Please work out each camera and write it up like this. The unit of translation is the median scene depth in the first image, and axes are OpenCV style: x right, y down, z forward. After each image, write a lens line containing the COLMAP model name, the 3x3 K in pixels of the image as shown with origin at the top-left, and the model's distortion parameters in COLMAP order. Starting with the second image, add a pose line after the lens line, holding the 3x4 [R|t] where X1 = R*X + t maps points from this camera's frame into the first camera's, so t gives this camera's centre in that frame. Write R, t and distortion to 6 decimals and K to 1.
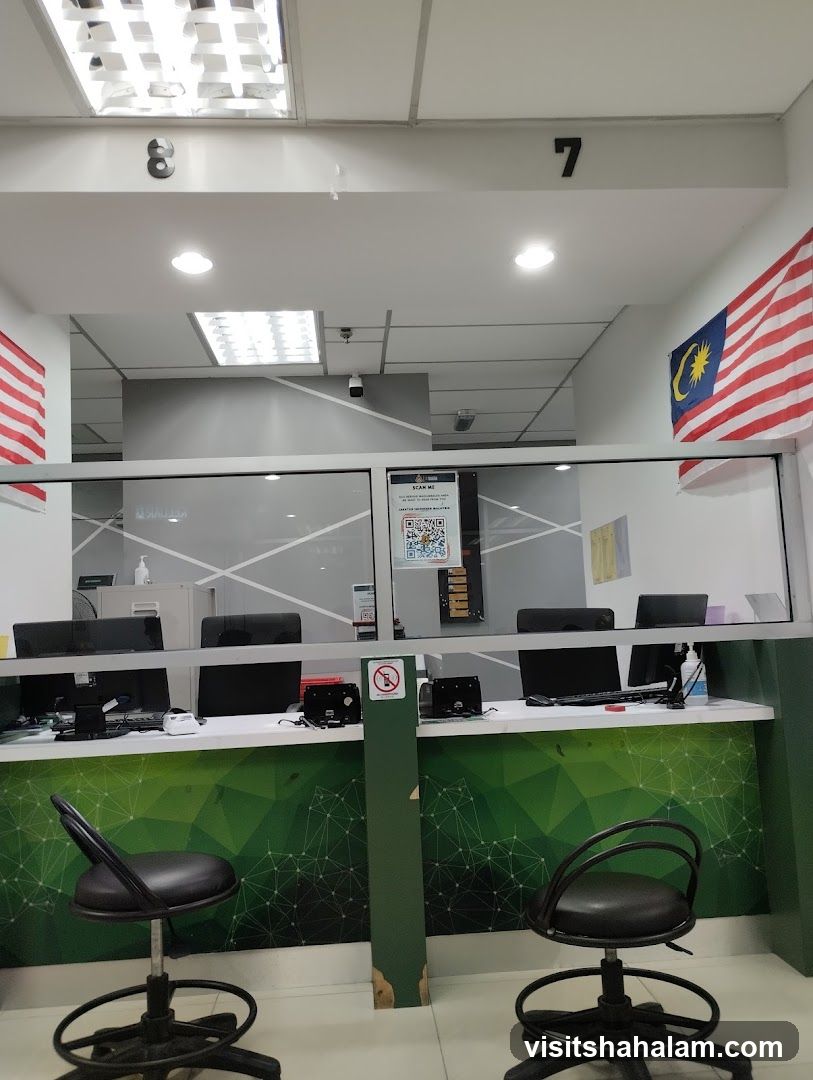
lens RADIAL K [[878.5, 0, 406.9], [0, 878.5, 530.7], [0, 0, 1]] dist [0.046501, -0.003953]
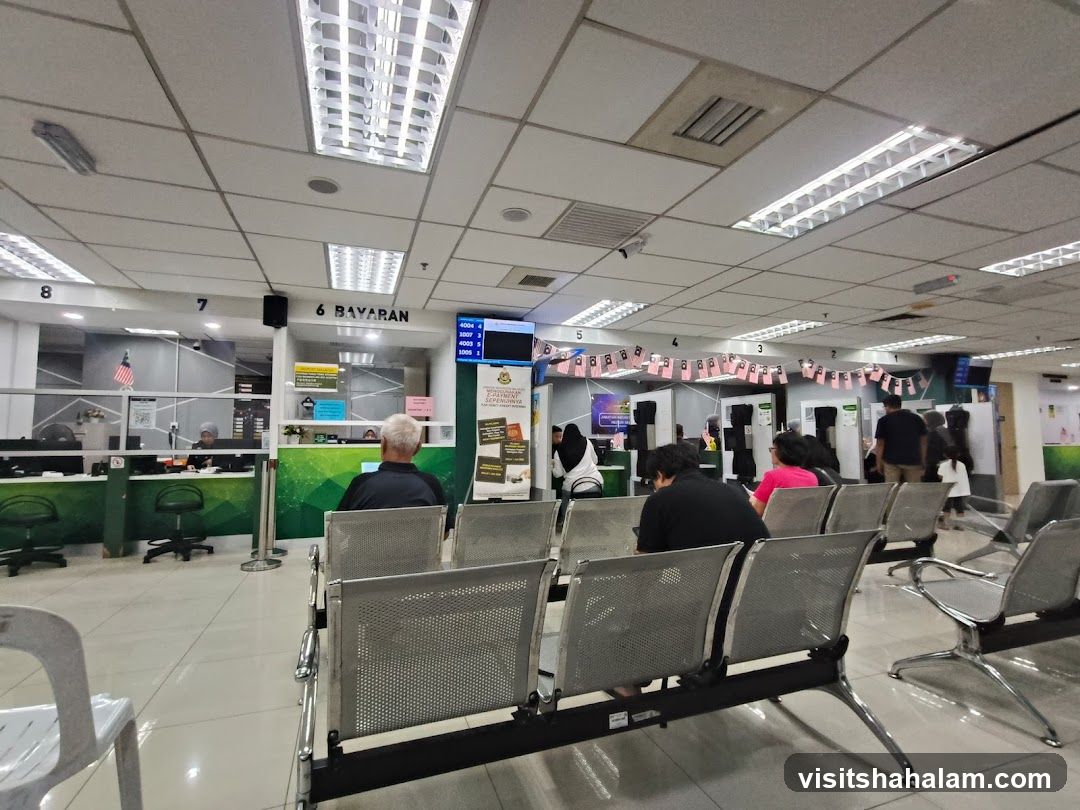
lens RADIAL K [[505.1, 0, 536.6], [0, 505.1, 400.5], [0, 0, 1]] dist [0.001690, 0.000513]
pose [[0.962178, 0.065228, 0.264497, 0.918275], [-0.072315, 0.997235, 0.017137, -0.194107], [-0.262648, -0.035616, 0.964234, -1.155901]]
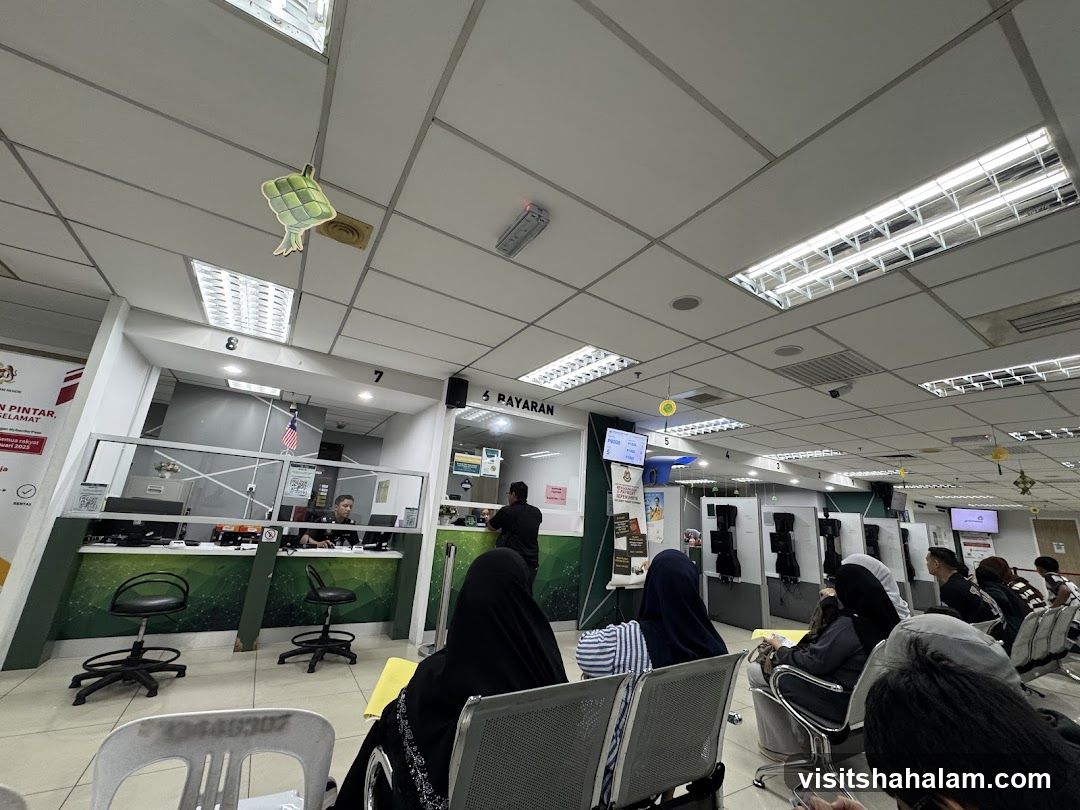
lens RADIAL K [[426.8, 0, 535.6], [0, 426.8, 401.6], [0, 0, 1]] dist [0.000898, -0.000003]
pose [[0.875687, 0.228845, 0.425208, 0.043036], [-0.163759, 0.969126, -0.184329, -0.137447], [-0.454263, 0.091783, 0.886127, -0.675742]]
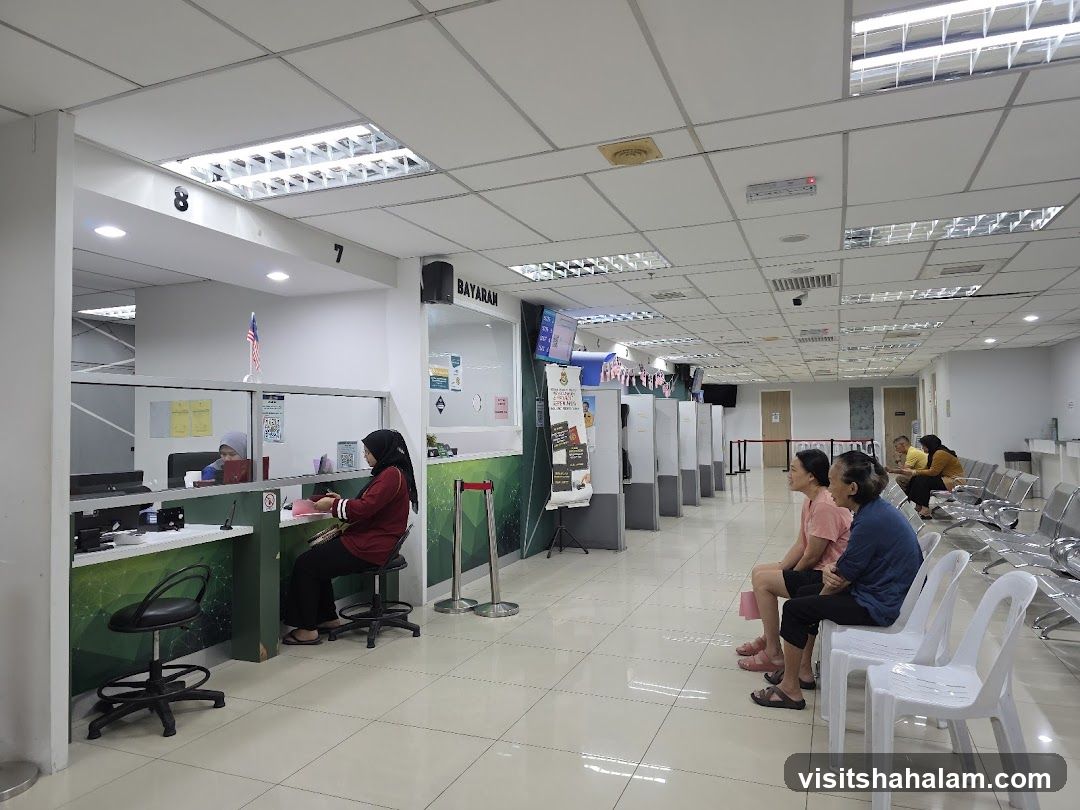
lens RADIAL K [[721.9, 0, 543.1], [0, 721.9, 401.7], [0, 0, 1]] dist [0.000950, -0.001420]
pose [[0.431684, 0.068740, 0.899402, -1.179573], [-0.092464, 0.995212, -0.031683, -0.055898], [-0.897273, -0.069485, 0.435973, -0.235947]]
